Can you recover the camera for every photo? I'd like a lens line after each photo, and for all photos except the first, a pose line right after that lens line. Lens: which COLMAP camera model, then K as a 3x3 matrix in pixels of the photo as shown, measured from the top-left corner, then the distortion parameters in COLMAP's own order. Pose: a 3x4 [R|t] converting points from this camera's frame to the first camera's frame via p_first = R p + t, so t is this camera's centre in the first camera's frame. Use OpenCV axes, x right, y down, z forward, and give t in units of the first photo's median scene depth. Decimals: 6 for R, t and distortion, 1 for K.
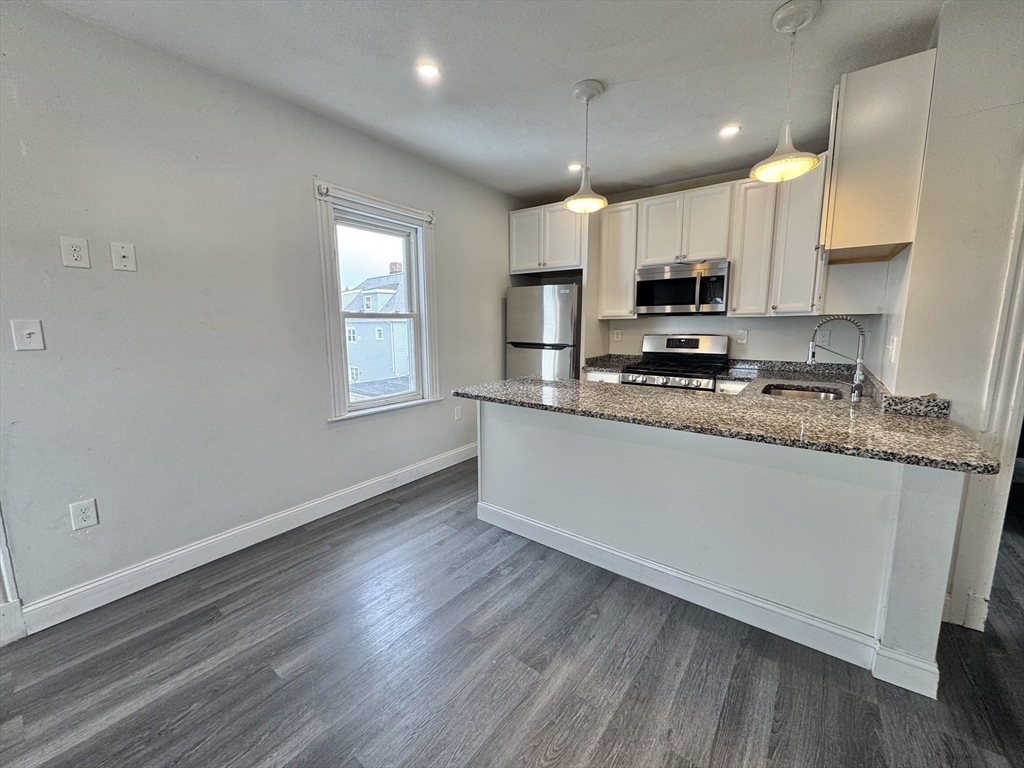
lens RADIAL K [[405.7, 0, 513.7], [0, 405.7, 382.6], [0, 0, 1]] dist [-0.001326, -0.000117]
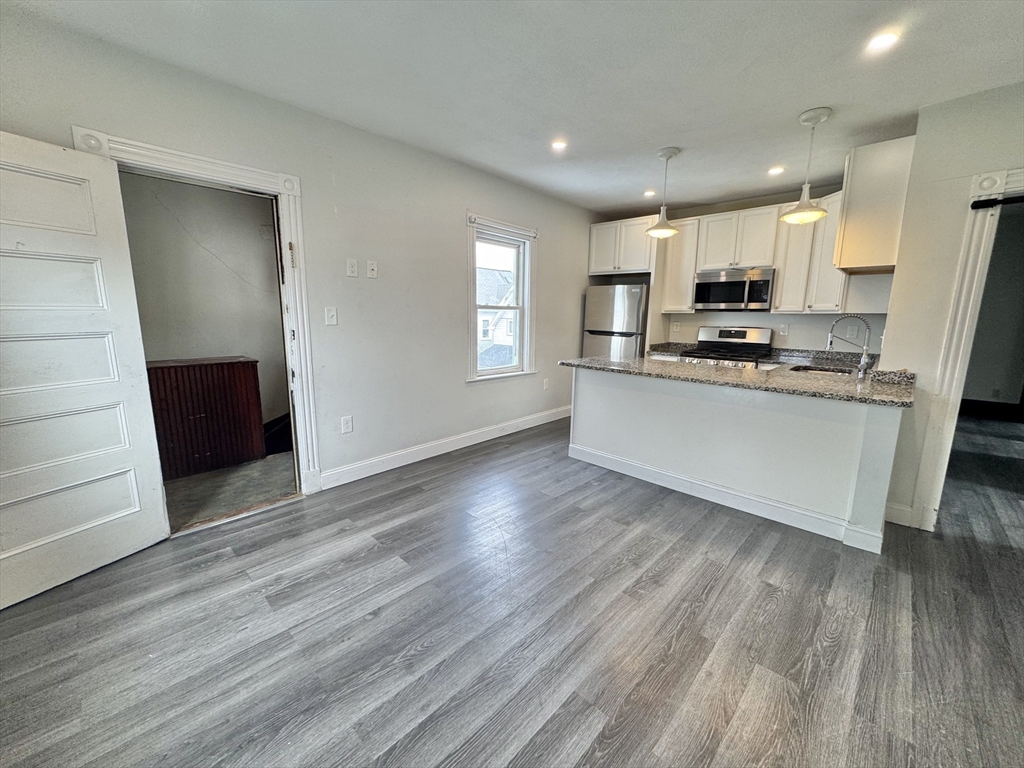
lens RADIAL K [[405.7, 0, 513.6], [0, 405.7, 382.5], [0, 0, 1]] dist [-0.001326, -0.000117]
pose [[0.993173, 0.037971, -0.110296, -0.148186], [-0.035619, 0.999096, 0.023225, 0.065307], [0.111078, -0.019138, 0.993627, -0.436024]]
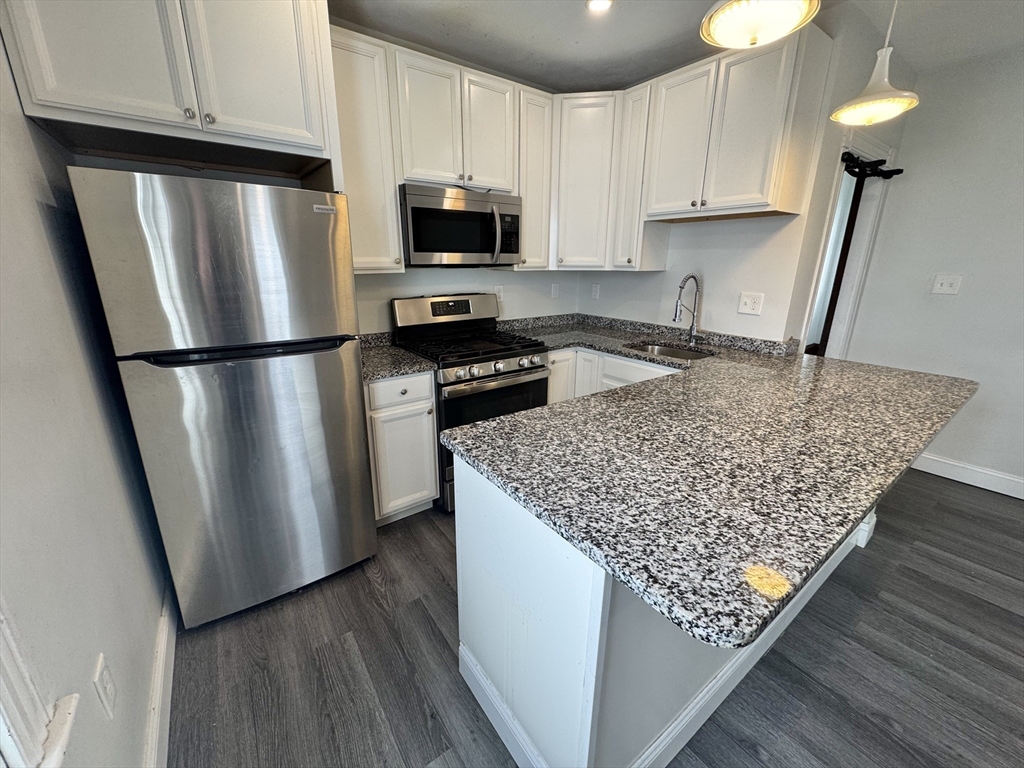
lens RADIAL K [[405.7, 0, 510.2], [0, 405.7, 382.2], [0, 0, 1]] dist [-0.001326, -0.000117]
pose [[0.292599, -0.266035, 0.918483, -0.361984], [0.133713, 0.962466, 0.236178, -0.189264], [-0.946840, 0.053708, 0.317189, 1.034302]]
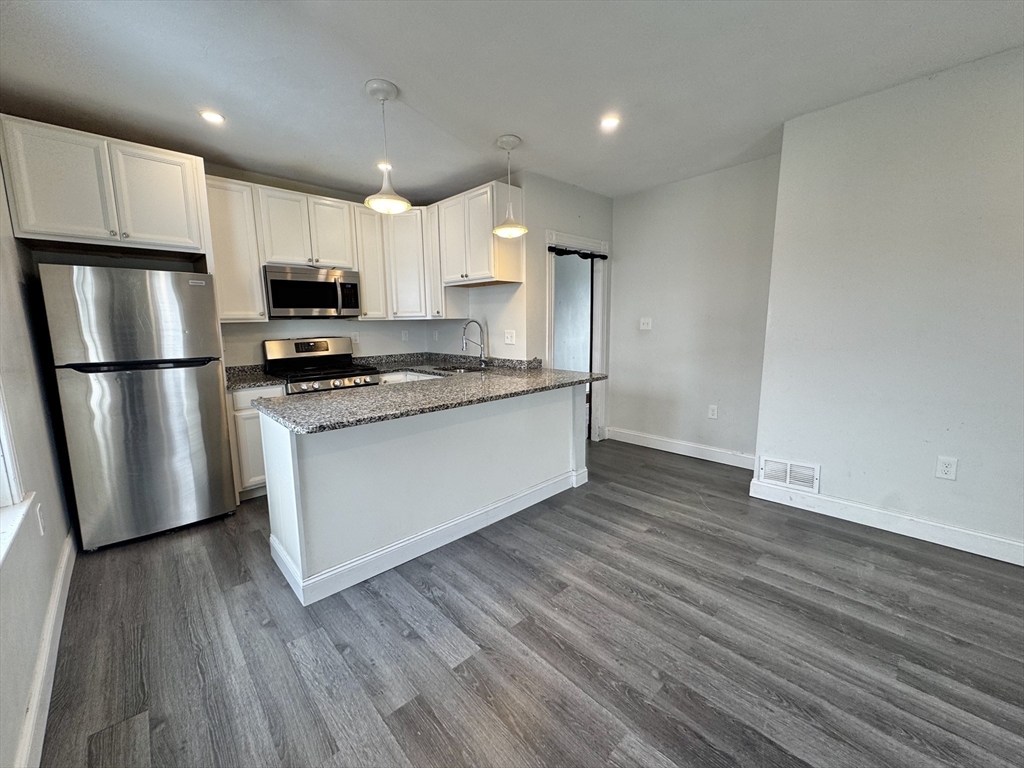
lens RADIAL K [[405.7, 0, 509.1], [0, 405.7, 382.5], [0, 0, 1]] dist [-0.001326, -0.000117]
pose [[0.169449, -0.143331, 0.975061, -0.731903], [0.157008, 0.980658, 0.116868, -0.077296], [-0.972952, 0.133289, 0.188675, 0.533690]]
